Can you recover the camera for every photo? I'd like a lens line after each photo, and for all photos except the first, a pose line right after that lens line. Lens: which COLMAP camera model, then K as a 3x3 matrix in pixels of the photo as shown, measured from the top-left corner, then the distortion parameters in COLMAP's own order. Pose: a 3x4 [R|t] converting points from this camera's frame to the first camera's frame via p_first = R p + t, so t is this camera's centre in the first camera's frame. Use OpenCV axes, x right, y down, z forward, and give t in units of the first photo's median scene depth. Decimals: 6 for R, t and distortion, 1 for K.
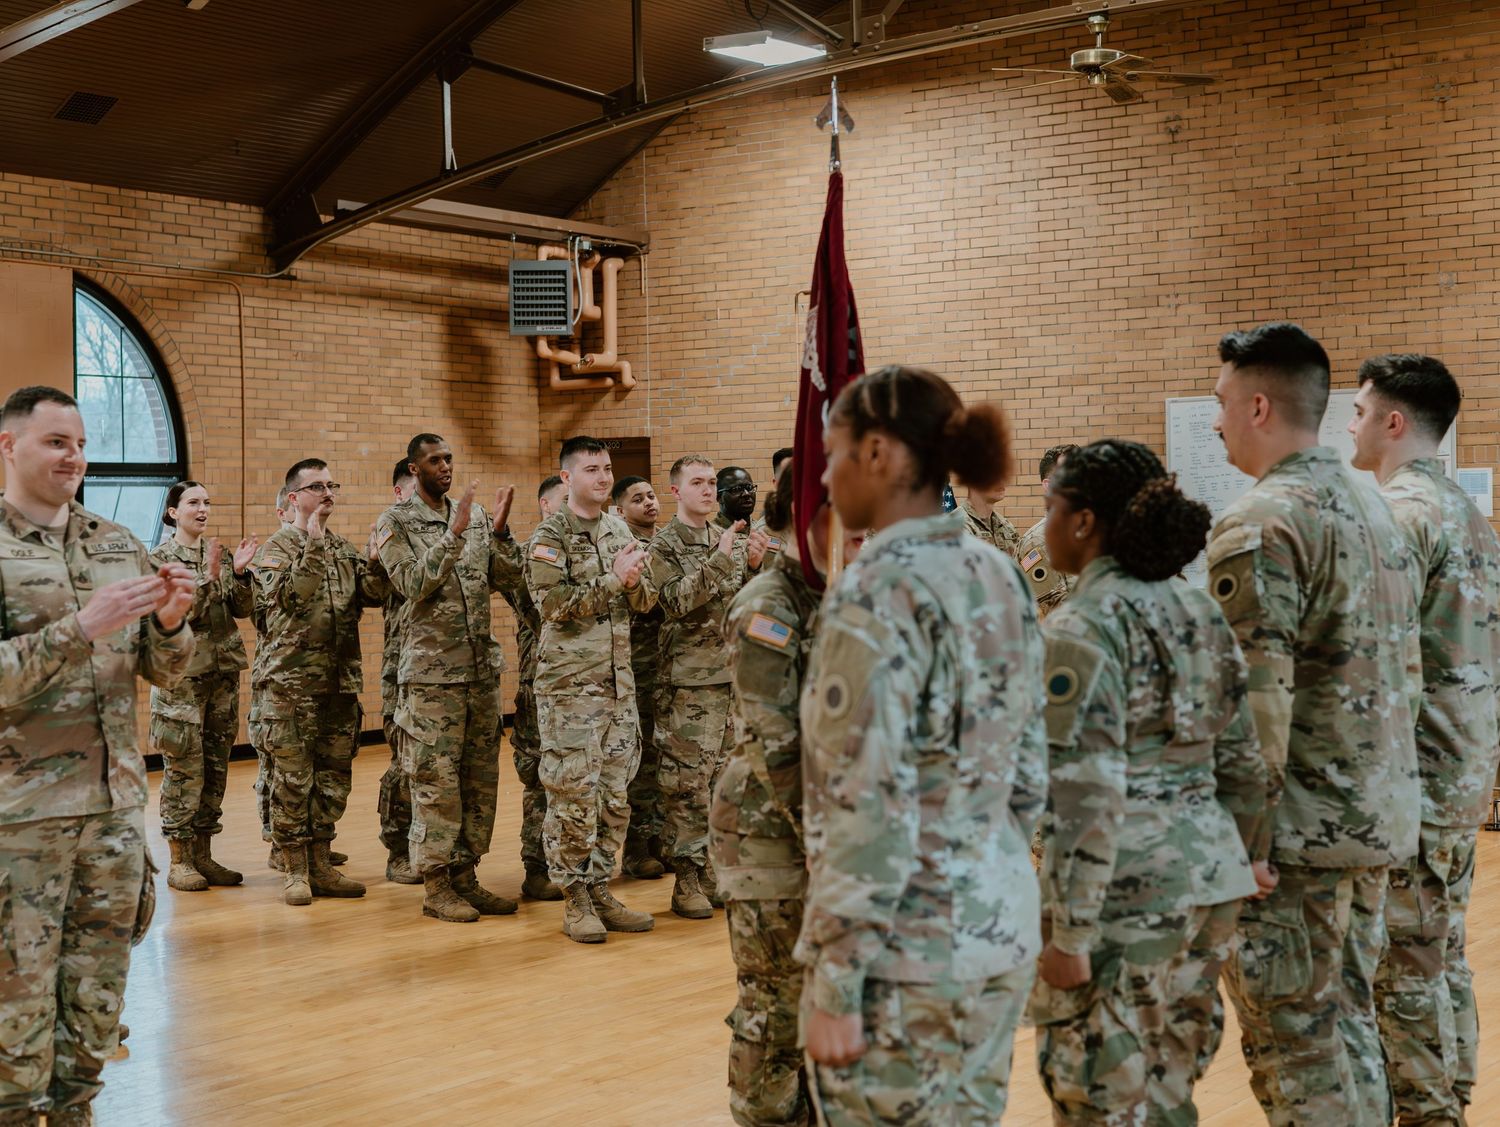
lens RADIAL K [[2363.3, 0, 750.0], [0, 2363.3, 563.5], [0, 0, 1]] dist [0.005583, 0.069002]
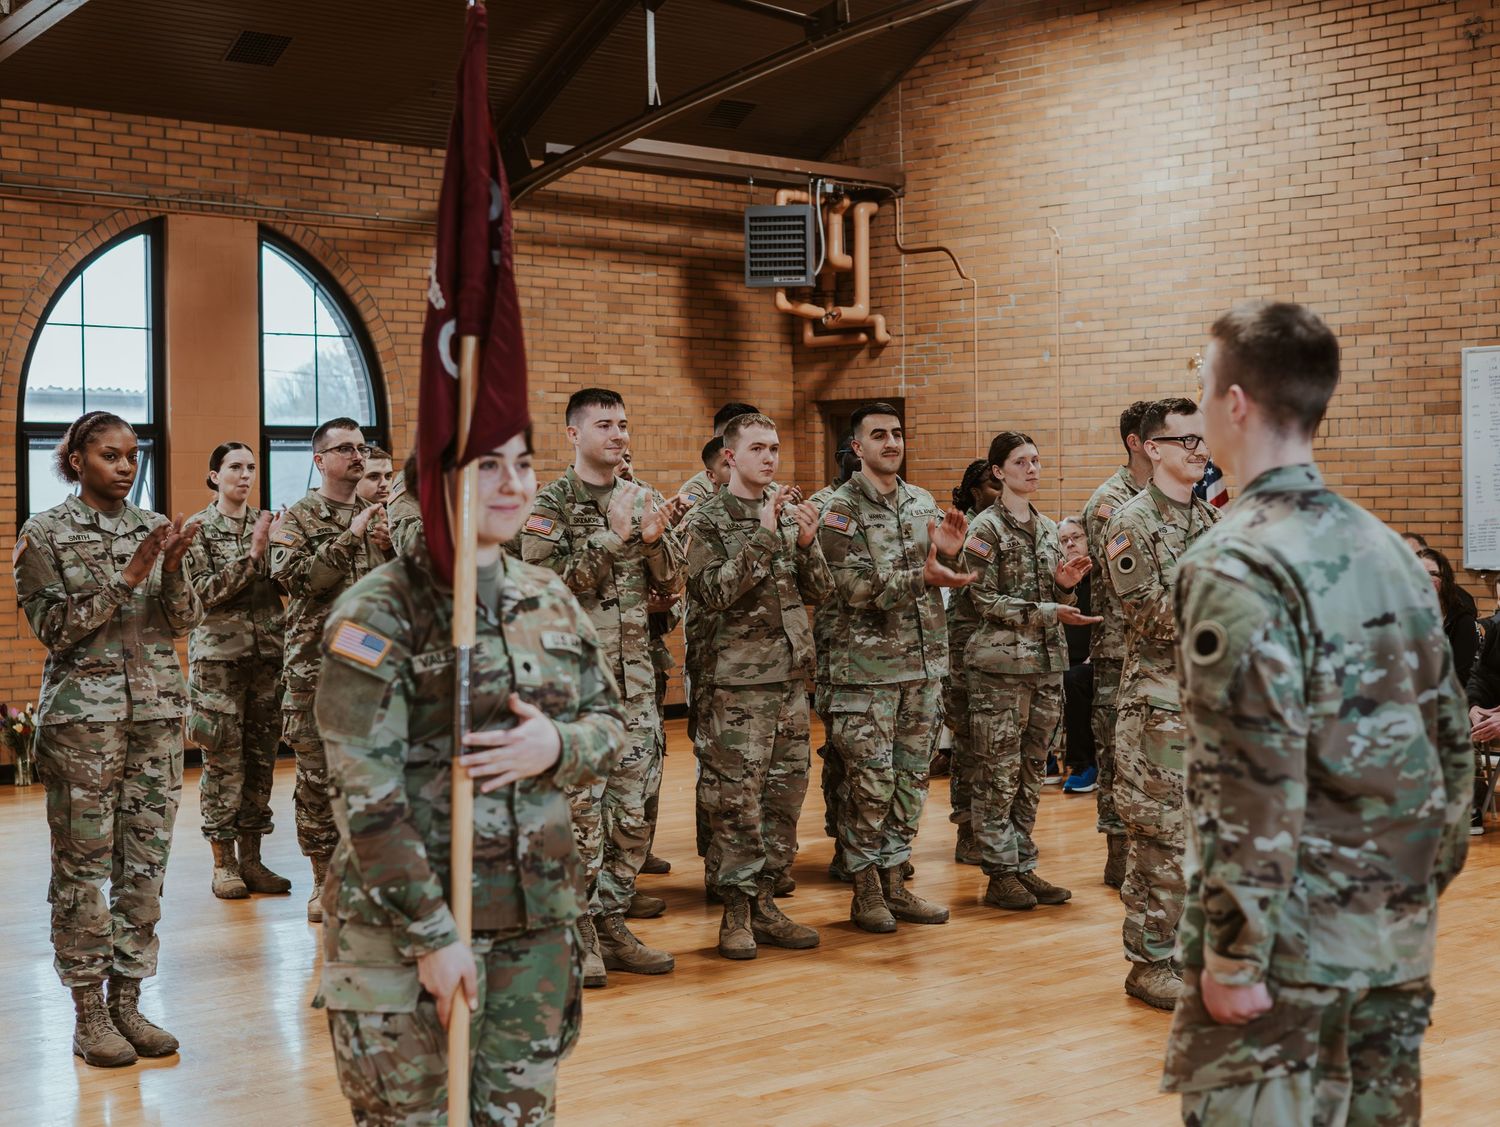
lens RADIAL K [[2404.0, 0, 704.9], [0, 2404.0, 562.0], [0, 0, 1]] dist [0.006205, 0.084496]
pose [[0.981351, 0.008854, -0.192019, 0.071820], [-0.006420, 0.999891, 0.013298, -0.001979], [0.192116, -0.011817, 0.981301, 0.084018]]
